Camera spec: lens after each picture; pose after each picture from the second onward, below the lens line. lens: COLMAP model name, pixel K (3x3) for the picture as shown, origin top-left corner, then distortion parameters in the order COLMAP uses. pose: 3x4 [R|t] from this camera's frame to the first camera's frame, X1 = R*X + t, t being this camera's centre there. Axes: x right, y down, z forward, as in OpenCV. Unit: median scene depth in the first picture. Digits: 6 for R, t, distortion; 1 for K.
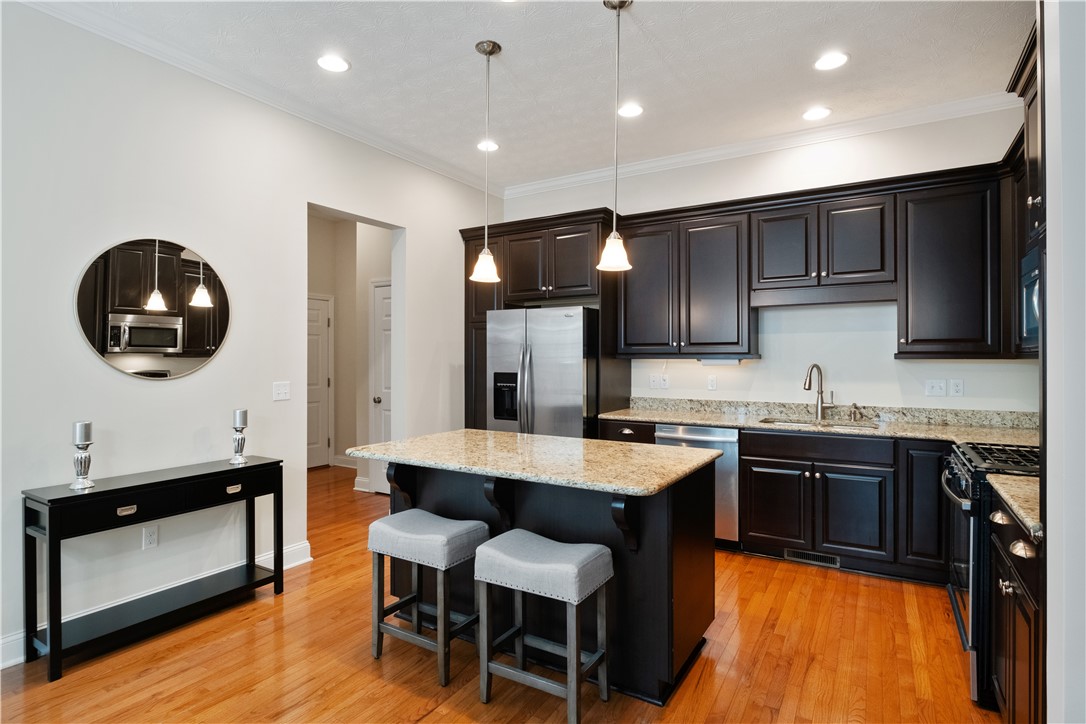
lens RADIAL K [[557.3, 0, 545.1], [0, 557.3, 356.4], [0, 0, 1]] dist [-0.010980, 0.000088]
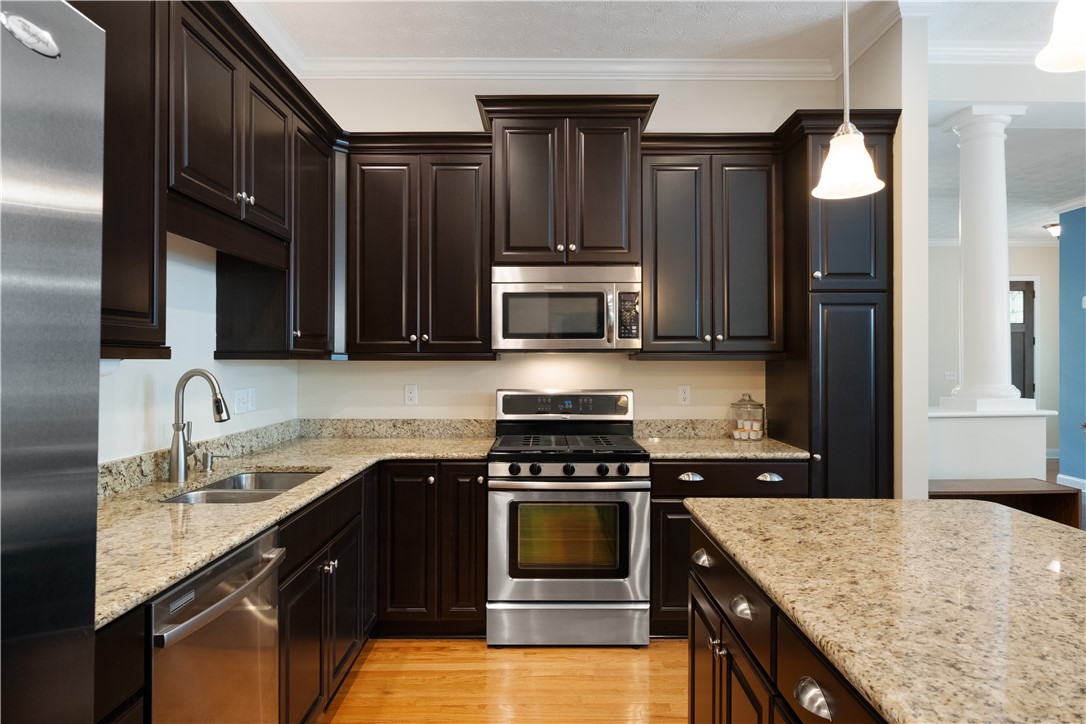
lens RADIAL K [[650.5, 0, 542.4], [0, 650.5, 358.5], [0, 0, 1]] dist [-0.002701, 0.000940]
pose [[-0.520511, 0.005827, 0.853835, -0.175757], [-0.003771, 0.999951, -0.009123, 0.008407], [-0.853847, -0.007968, -0.520463, 1.081031]]
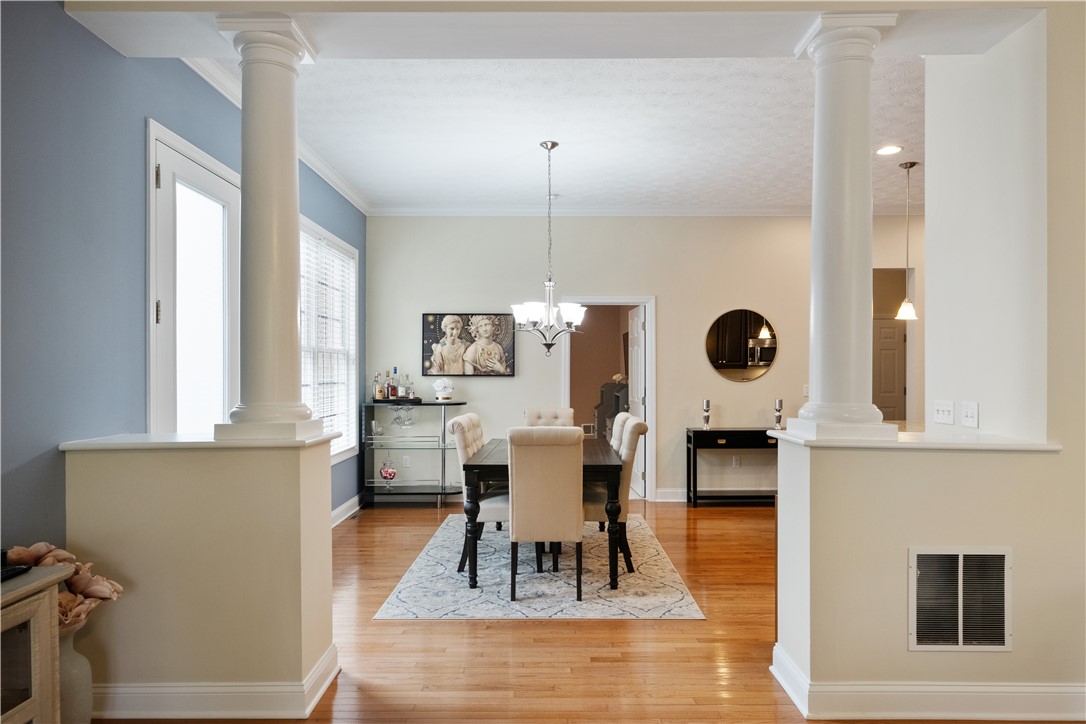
lens RADIAL K [[691.4, 0, 546.1], [0, 691.4, 374.4], [0, 0, 1]] dist [-0.002769, -0.000727]
pose [[0.518862, 0.007796, -0.854823, 0.784048], [0.002685, 0.999939, 0.010749, -0.008029], [0.854854, -0.007873, 0.518809, -0.644785]]
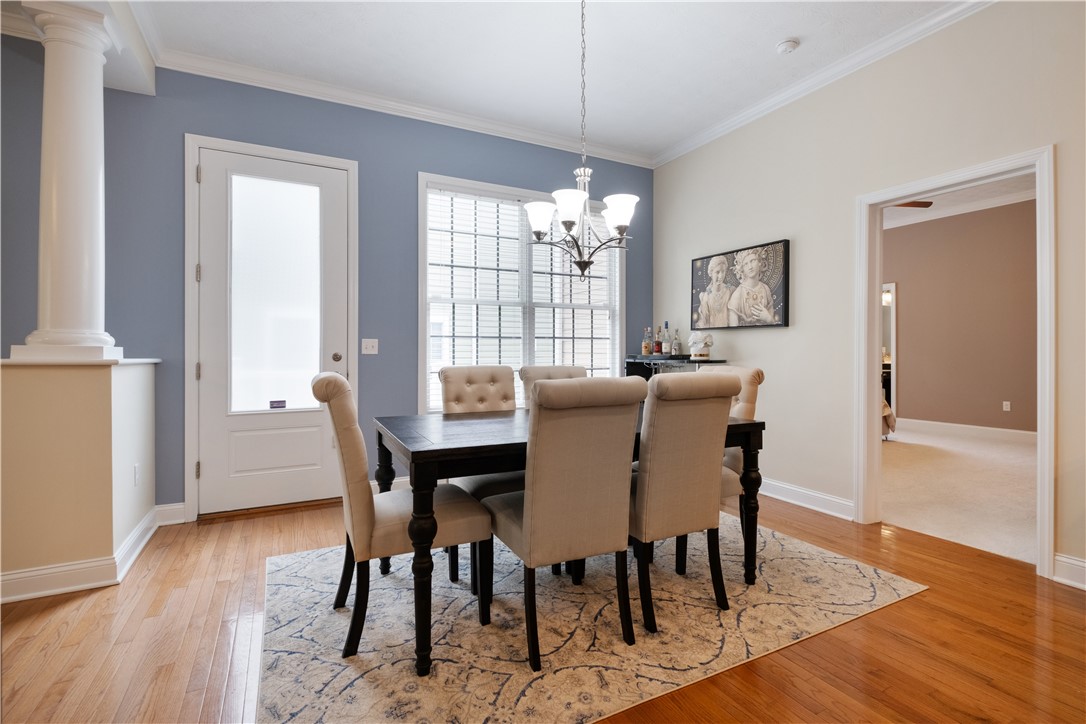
lens RADIAL K [[498.4, 0, 543.6], [0, 498.4, 351.2], [0, 0, 1]] dist [0.001506, -0.000274]
pose [[-0.518837, 0.004361, -0.854862, 0.220285], [0.005847, 0.999982, 0.001553, 0.060570], [0.854853, -0.004192, -0.518853, 0.345863]]
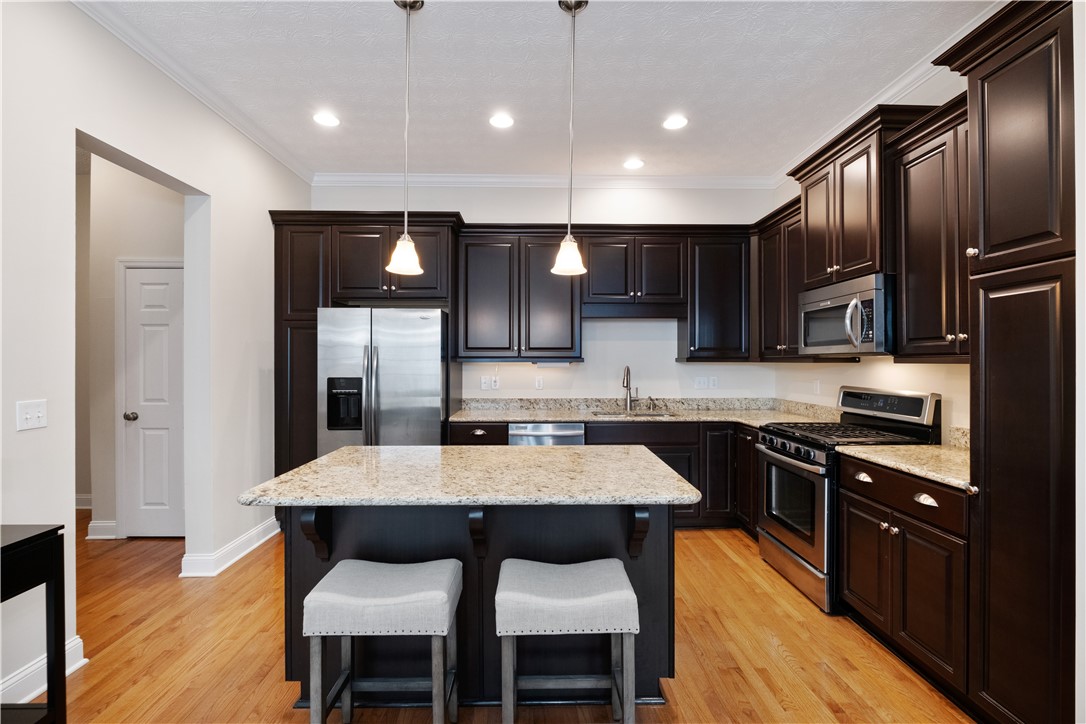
lens RADIAL K [[474.9, 0, 543.0], [0, 474.9, 359.7], [0, 0, 1]] dist [0.002358, -0.006419]
pose [[0.844068, 0.000655, 0.536235, -0.251400], [-0.002049, 0.999996, 0.002004, -0.002638], [-0.536232, -0.002790, 0.844066, 0.214828]]
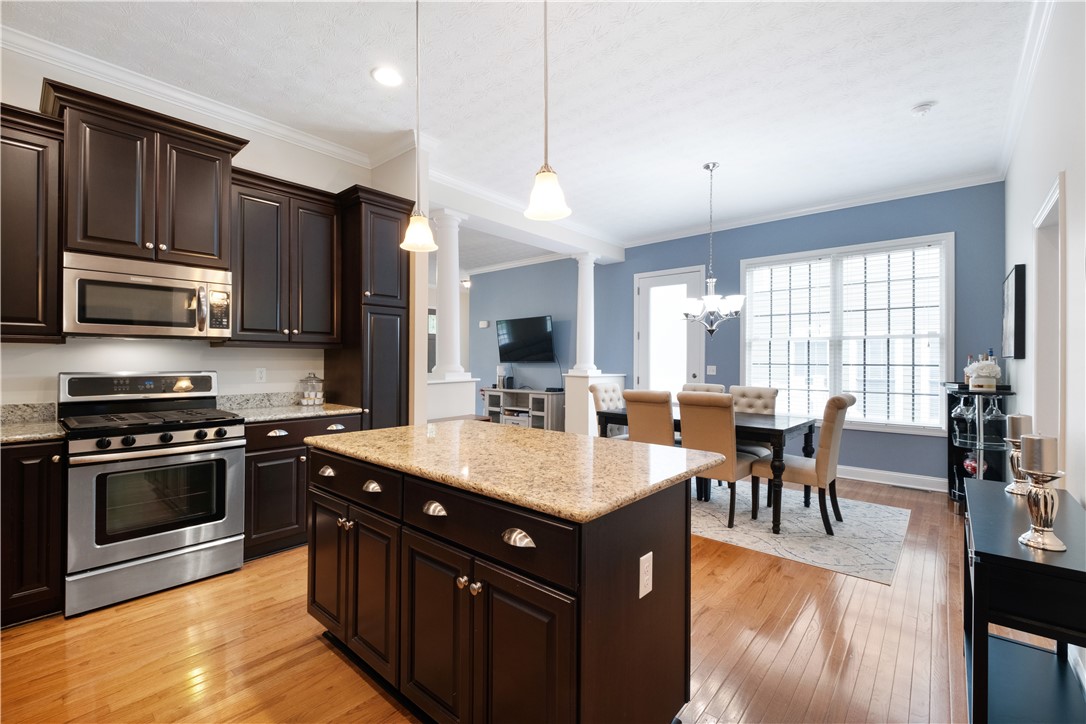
lens RADIAL K [[468.6, 0, 545.6], [0, 468.6, 358.2], [0, 0, 1]] dist [-0.007036, -0.000691]
pose [[-0.986249, -0.003128, 0.165234, -0.154537], [-0.004674, 0.999949, -0.008967, 0.026480], [-0.165197, -0.009616, -0.986214, 1.201773]]
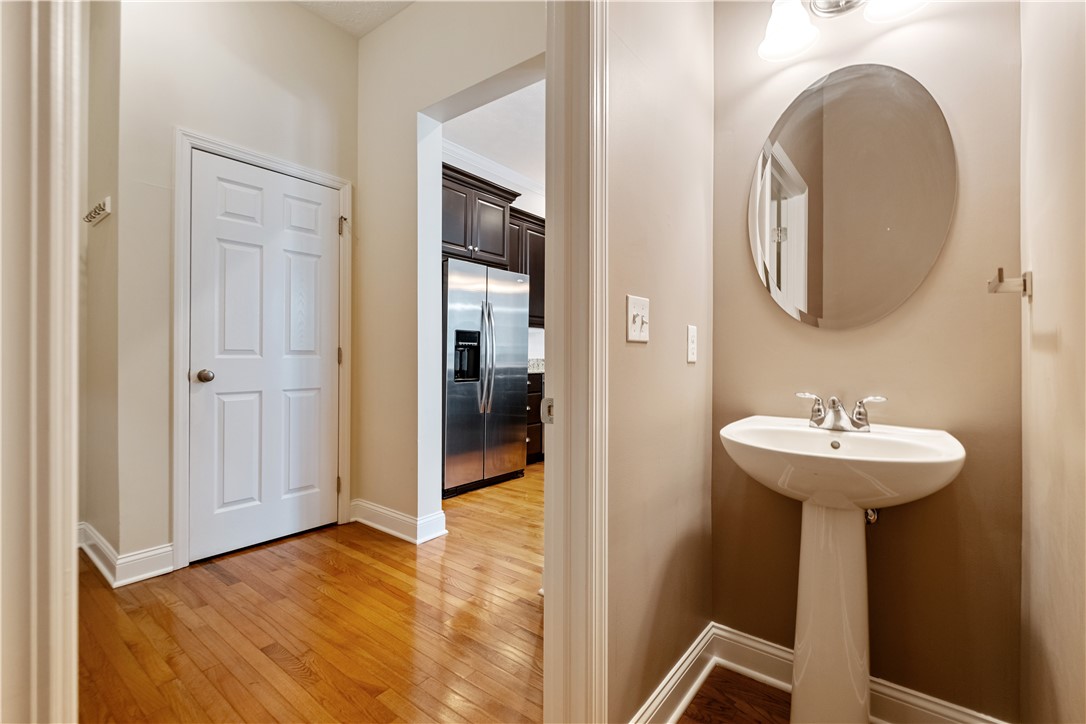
lens RADIAL K [[481.3, 0, 541.2], [0, 481.3, 355.7], [0, 0, 1]] dist [-0.001865, -0.000220]
pose [[0.116968, 0.001080, 0.993135, -1.013976], [-0.007882, 0.999969, -0.000159, 0.084052], [-0.993104, -0.007809, 0.116973, 0.939864]]
